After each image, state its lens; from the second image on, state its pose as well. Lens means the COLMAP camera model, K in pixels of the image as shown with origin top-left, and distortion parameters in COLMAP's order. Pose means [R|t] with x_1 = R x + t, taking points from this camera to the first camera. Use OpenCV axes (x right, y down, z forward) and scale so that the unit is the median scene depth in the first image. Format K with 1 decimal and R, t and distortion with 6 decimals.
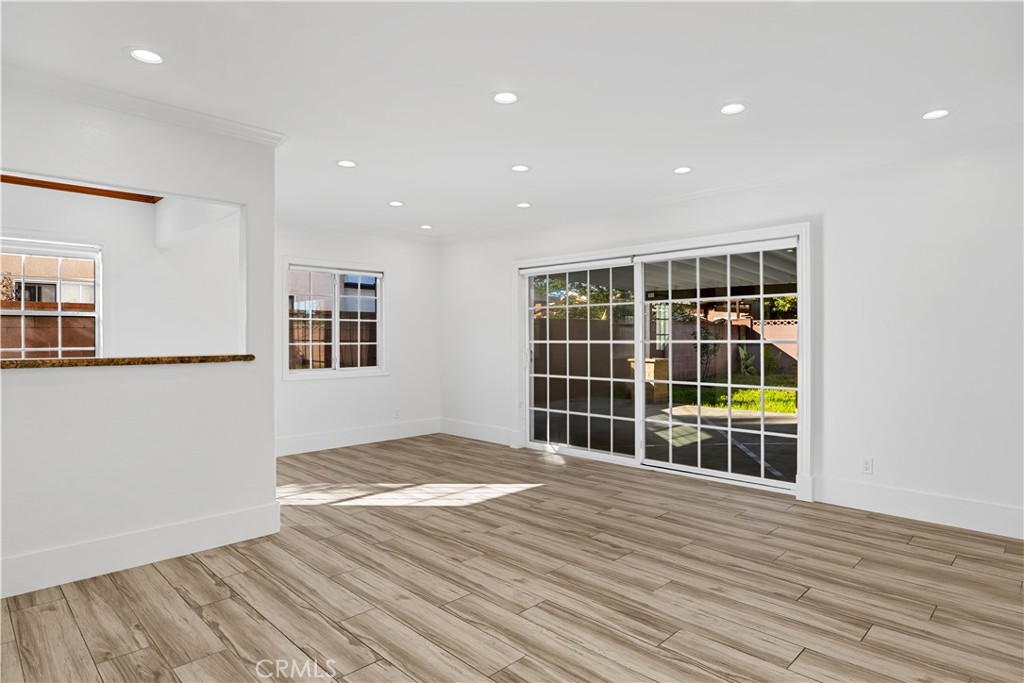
lens RADIAL K [[576.2, 0, 531.2], [0, 576.2, 325.9], [0, 0, 1]] dist [-0.005374, -0.000571]
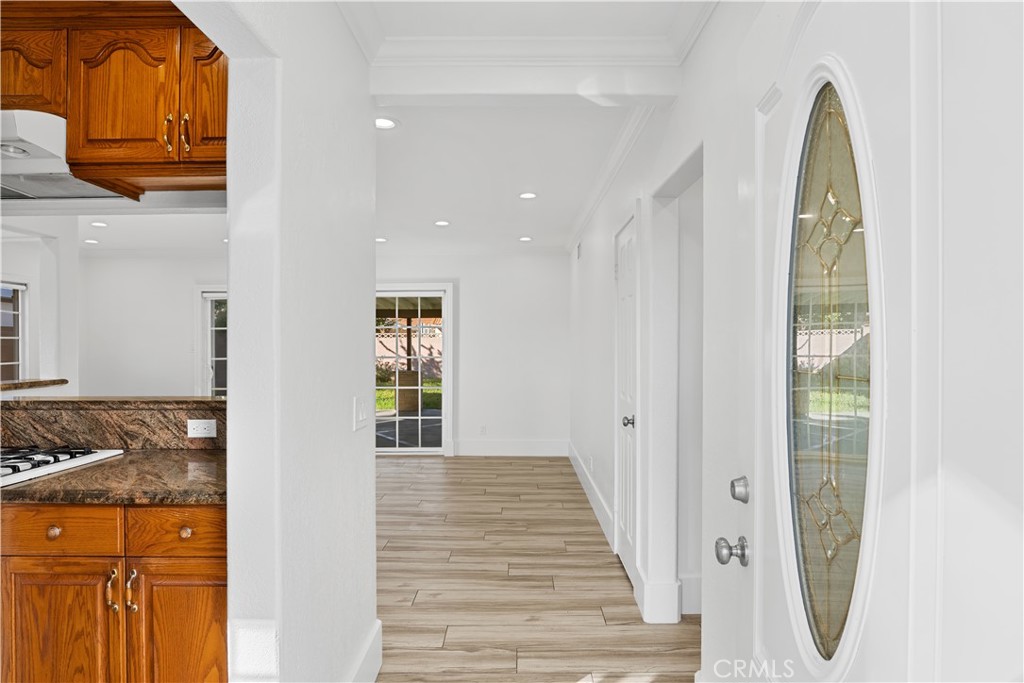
lens RADIAL K [[576.2, 0, 511.1], [0, 576.2, 346.0], [0, 0, 1]] dist [-0.005374, -0.000571]
pose [[0.729825, -0.000549, 0.683634, -0.336335], [-0.013315, 0.999799, 0.015018, -0.021114], [-0.683504, -0.020063, 0.729671, -0.194432]]
